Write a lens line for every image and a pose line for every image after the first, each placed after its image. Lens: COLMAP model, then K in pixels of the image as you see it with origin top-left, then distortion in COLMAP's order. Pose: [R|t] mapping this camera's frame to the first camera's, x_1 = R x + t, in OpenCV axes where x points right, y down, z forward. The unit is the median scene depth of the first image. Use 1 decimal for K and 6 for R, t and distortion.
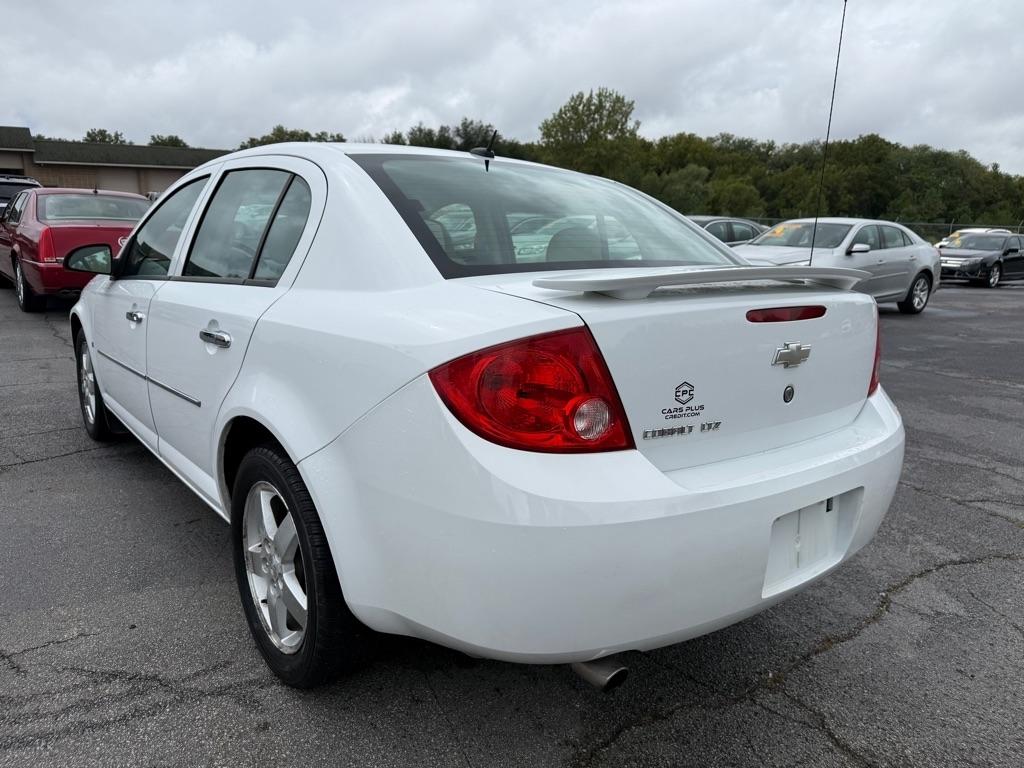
lens RADIAL K [[732.1, 0, 516.0], [0, 732.1, 391.7], [0, 0, 1]] dist [0.012384, -0.015867]
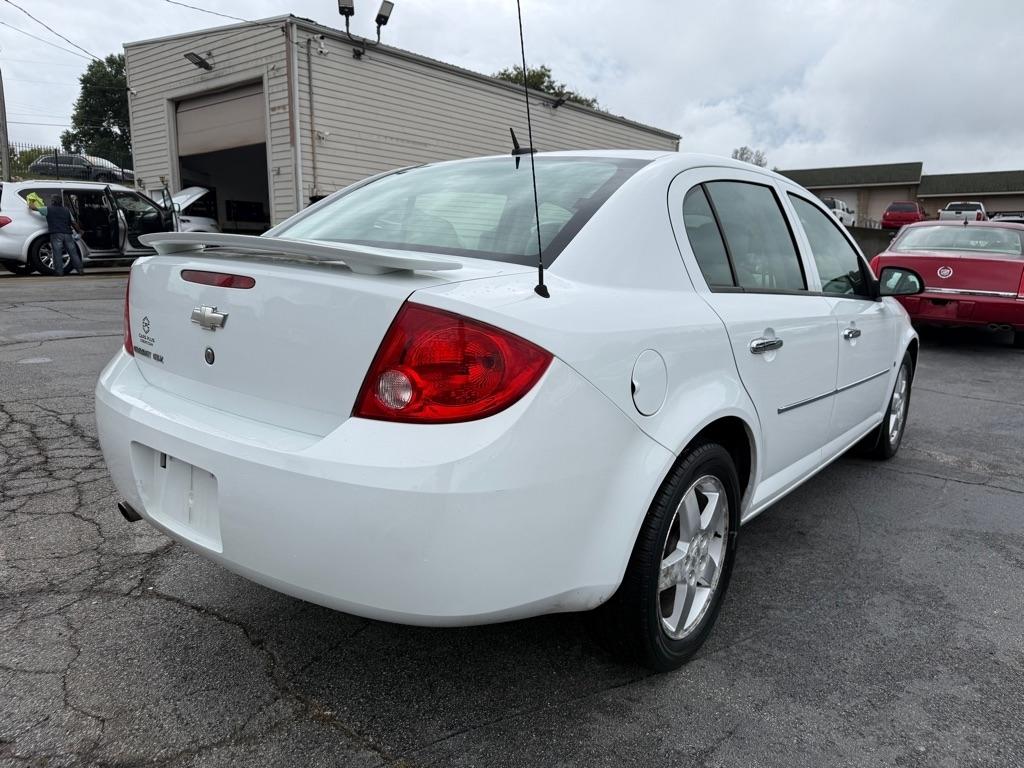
lens RADIAL K [[732.1, 0, 515.0], [0, 732.1, 384.0], [0, 0, 1]] dist [0.012384, -0.015867]
pose [[0.242814, 0.165503, -0.955850, 1.607242], [-0.230928, 0.966874, 0.108749, -0.184974], [0.942185, 0.194327, 0.272990, 1.233236]]
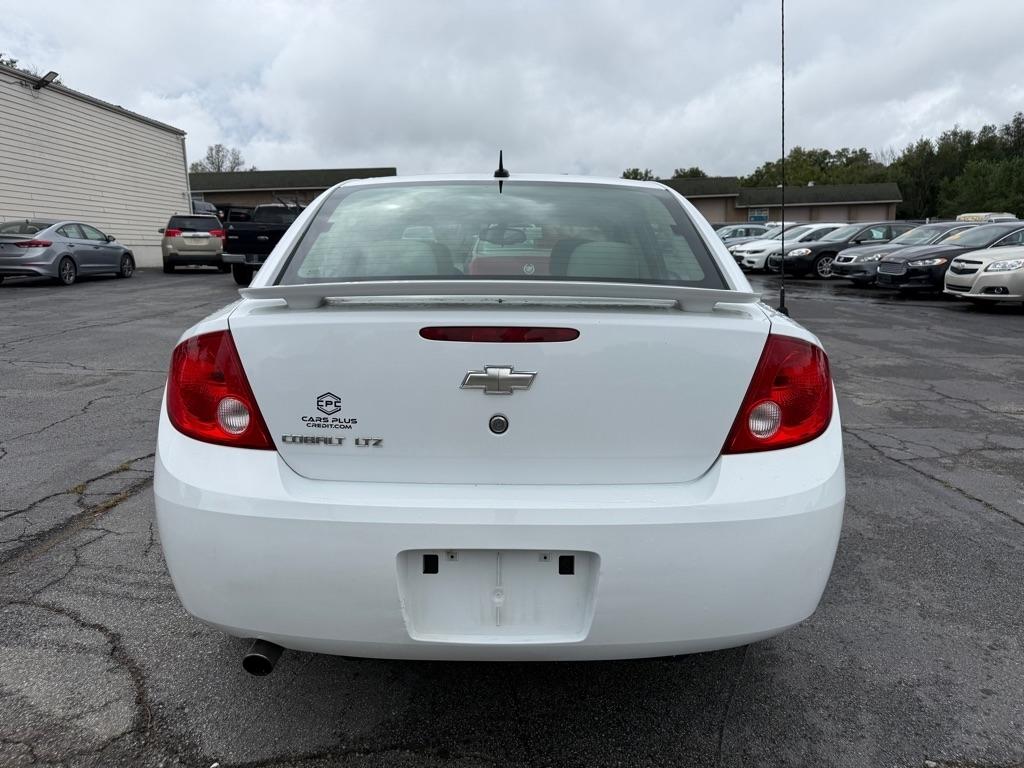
lens RADIAL K [[732.1, 0, 514.9], [0, 732.1, 384.6], [0, 0, 1]] dist [0.012384, -0.015867]
pose [[0.789615, 0.083468, -0.607898, 0.999657], [-0.106654, 0.994294, -0.002014, -0.047590], [0.604262, 0.066426, 0.794012, 0.340871]]
